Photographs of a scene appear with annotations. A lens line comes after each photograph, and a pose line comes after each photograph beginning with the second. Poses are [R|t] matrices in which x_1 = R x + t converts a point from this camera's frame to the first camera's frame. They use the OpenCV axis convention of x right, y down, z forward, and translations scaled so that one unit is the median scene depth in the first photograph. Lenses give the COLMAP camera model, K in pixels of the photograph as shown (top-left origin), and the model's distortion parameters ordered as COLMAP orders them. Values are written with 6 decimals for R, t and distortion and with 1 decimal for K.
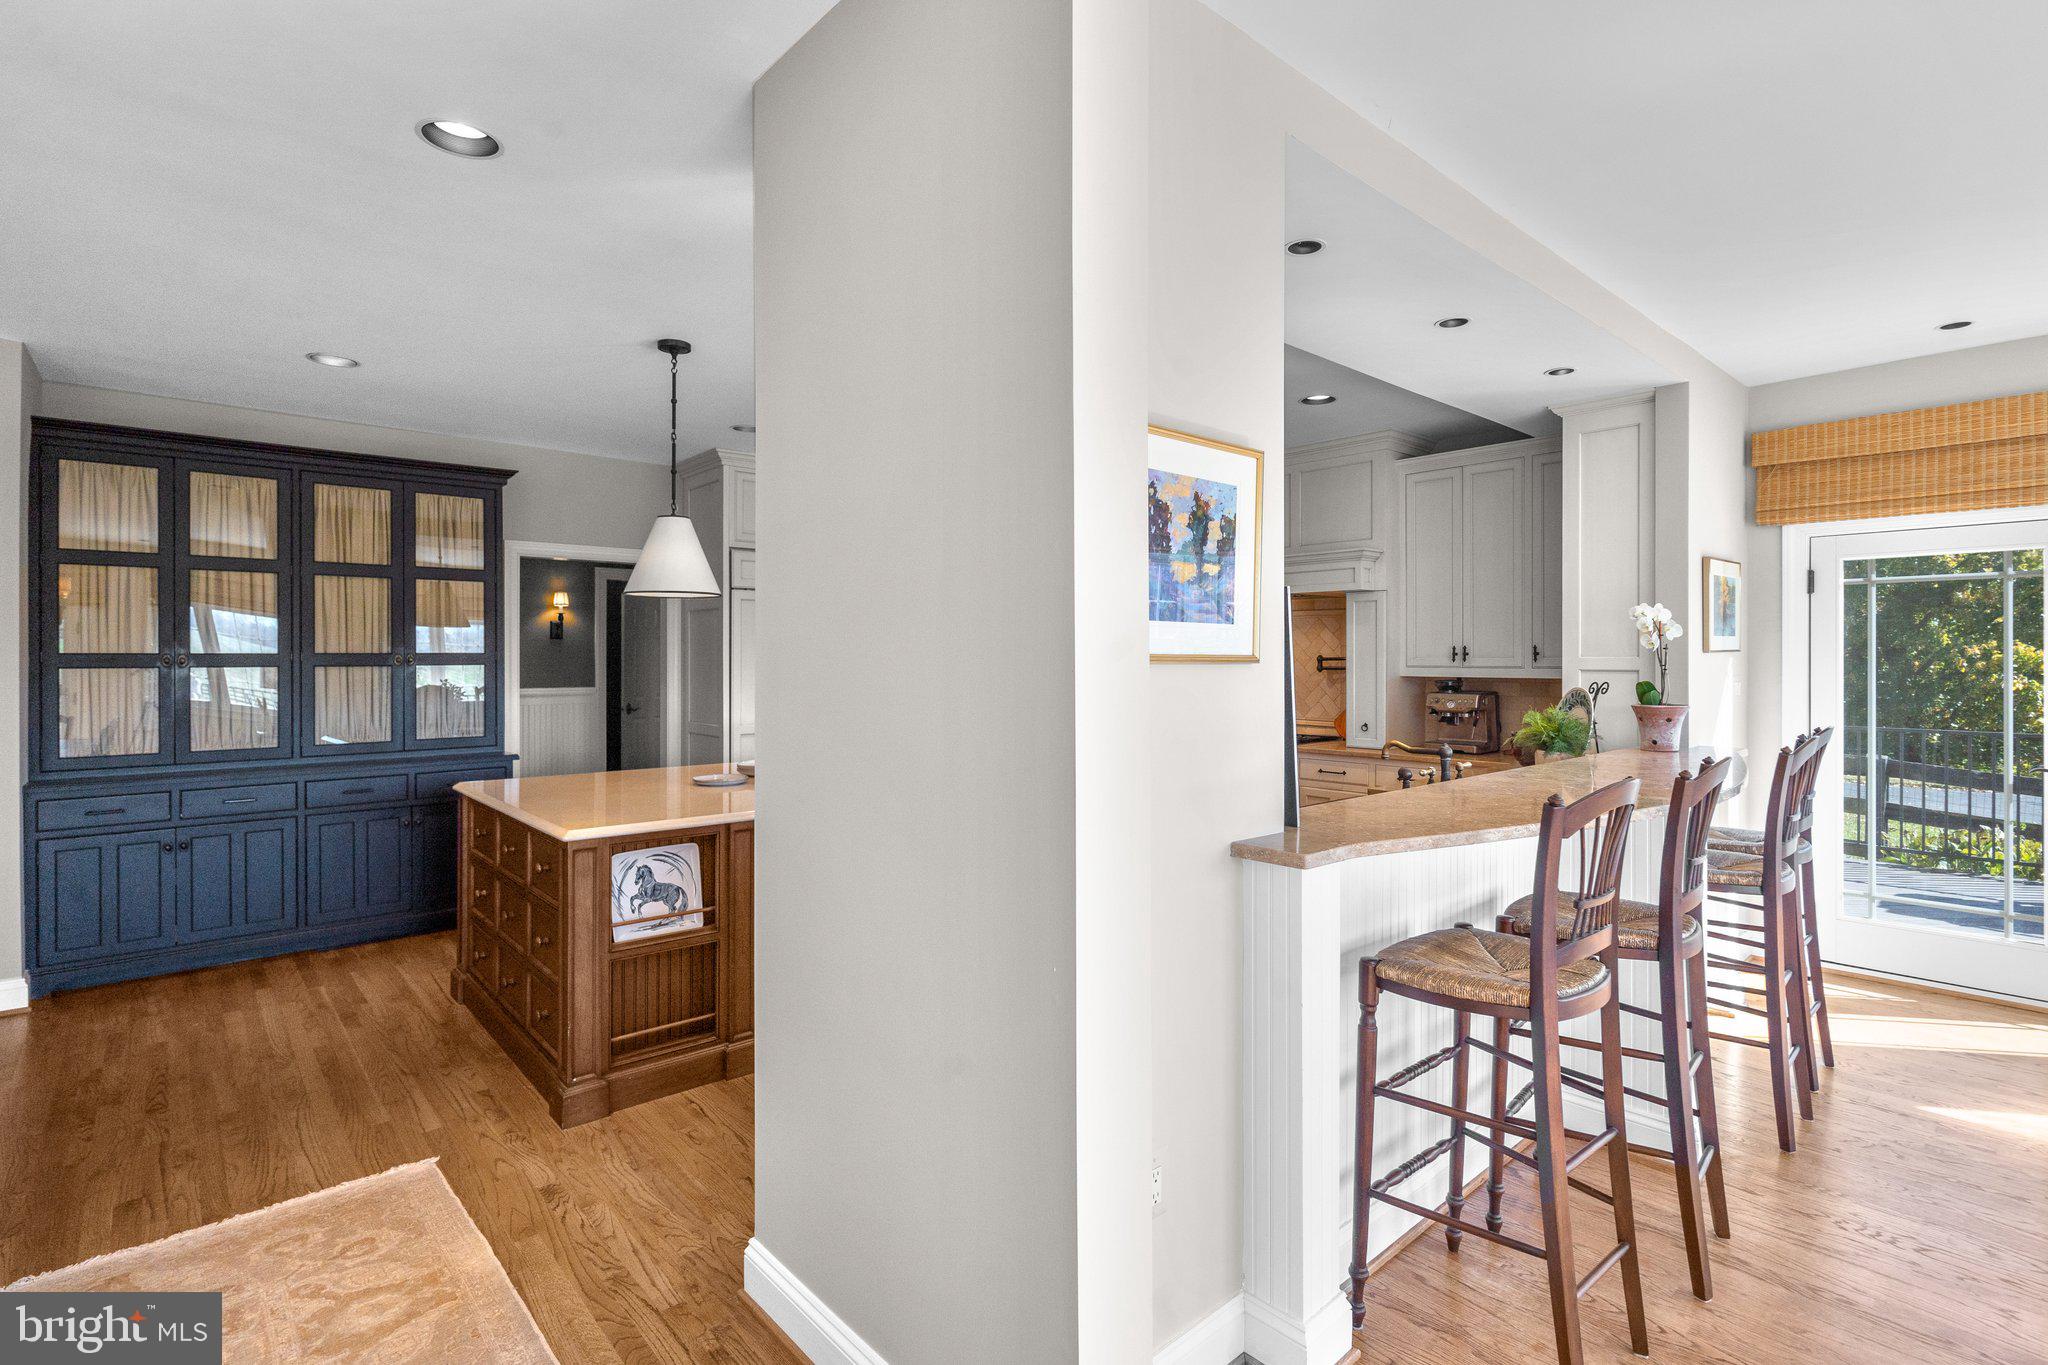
lens RADIAL K [[966.8, 0, 1010.7], [0, 966.8, 657.6], [0, 0, 1]] dist [-0.002111, 0.000631]
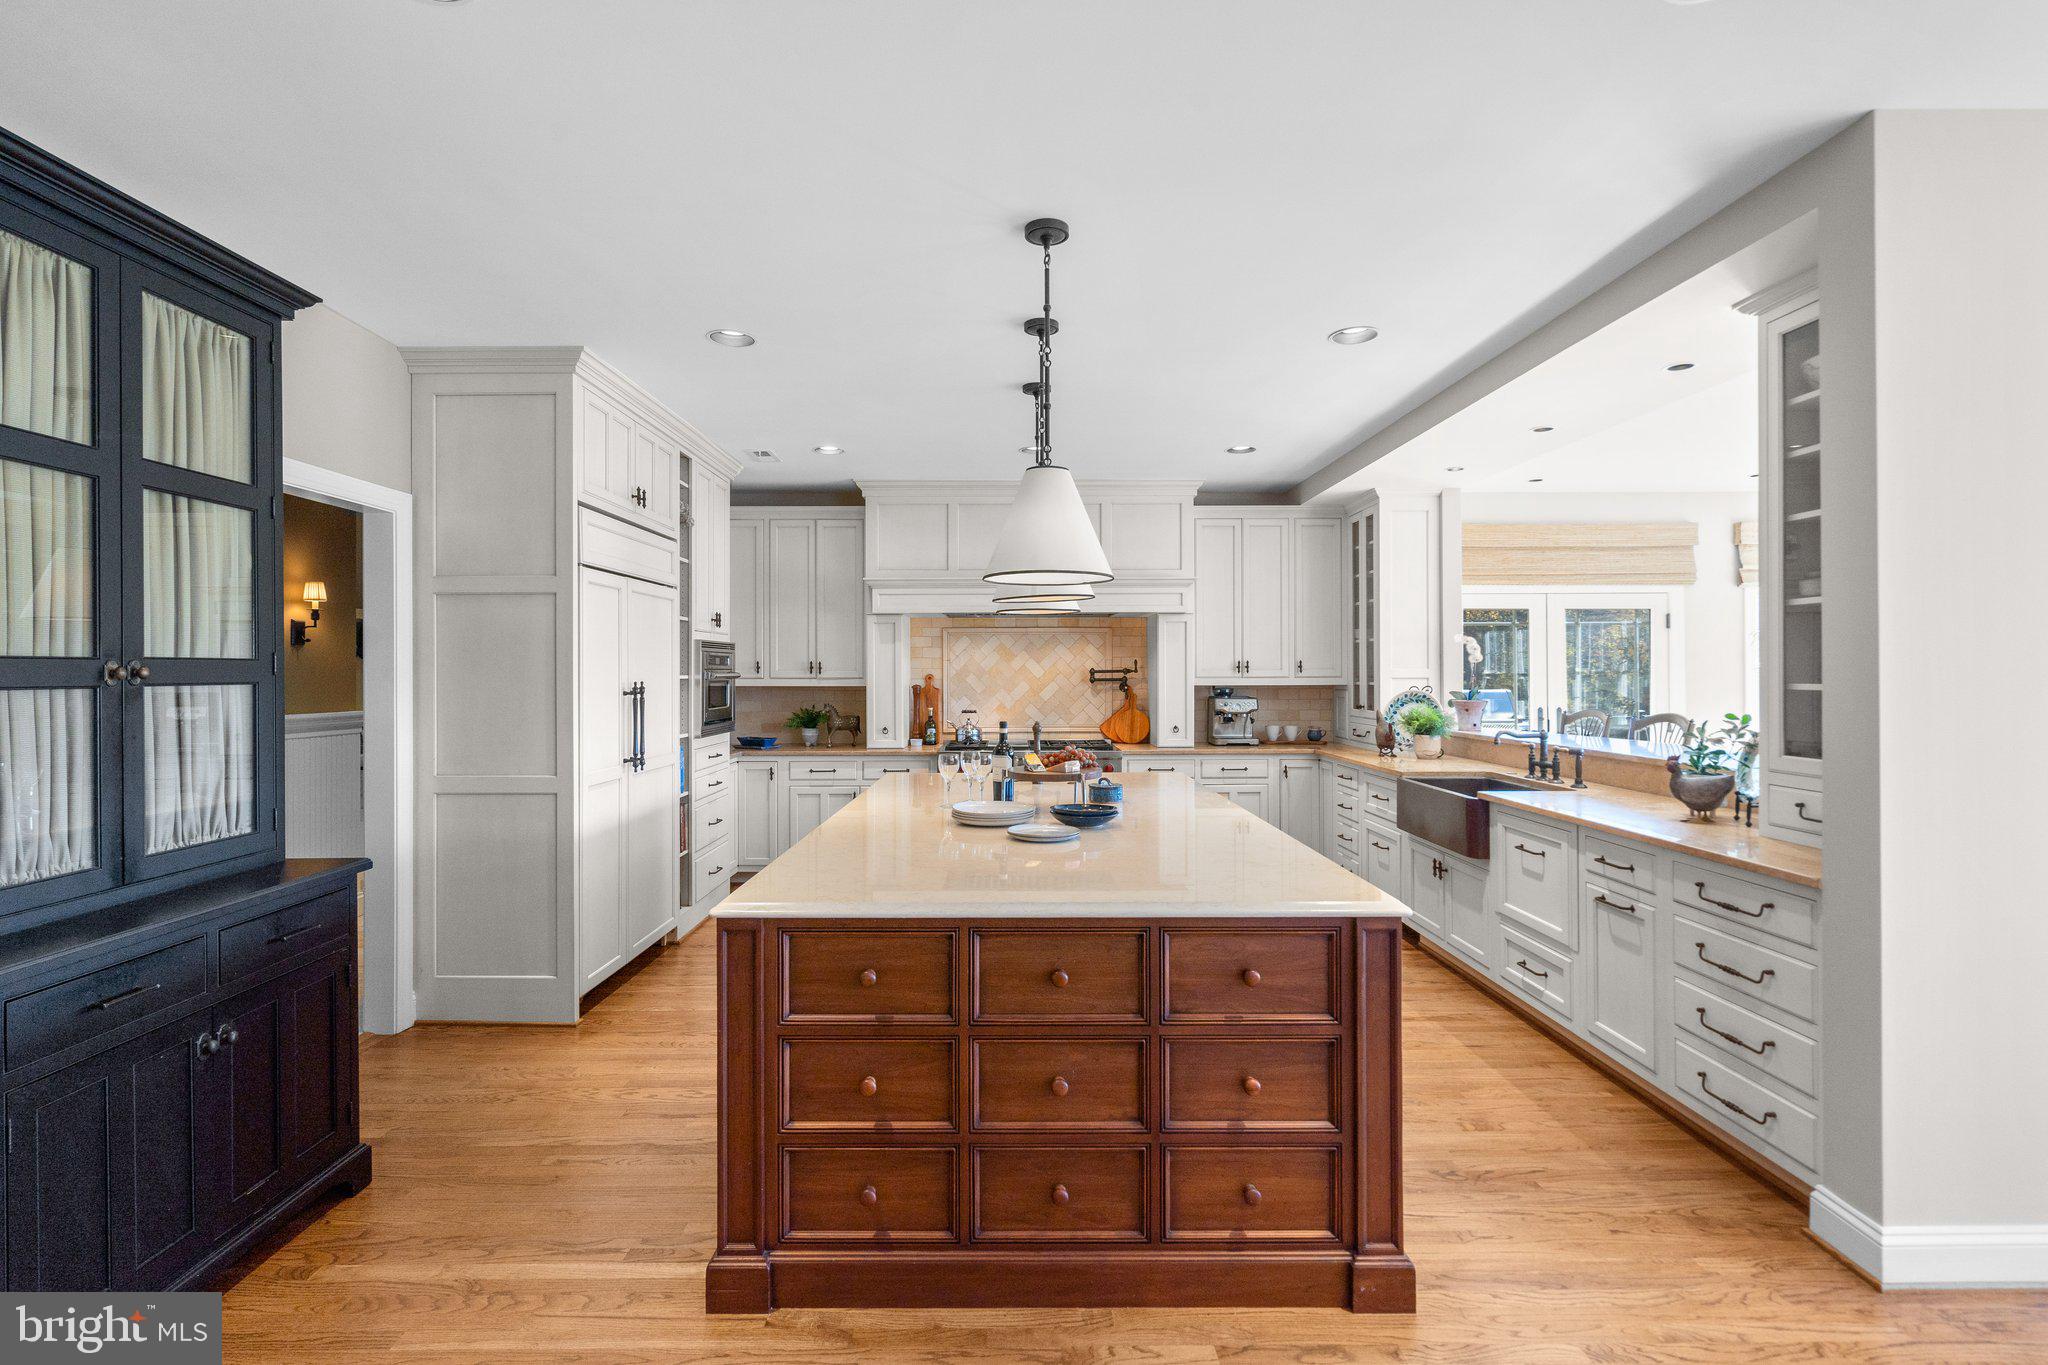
lens RADIAL K [[938.8, 0, 1024.9], [0, 938.8, 667.0], [0, 0, 1]] dist [0.000942, 0.000671]
pose [[0.659950, 0.002984, 0.751303, -0.747060], [0.002876, 0.999975, -0.006498, 0.004168], [-0.751304, 0.006449, 0.659925, 0.472192]]
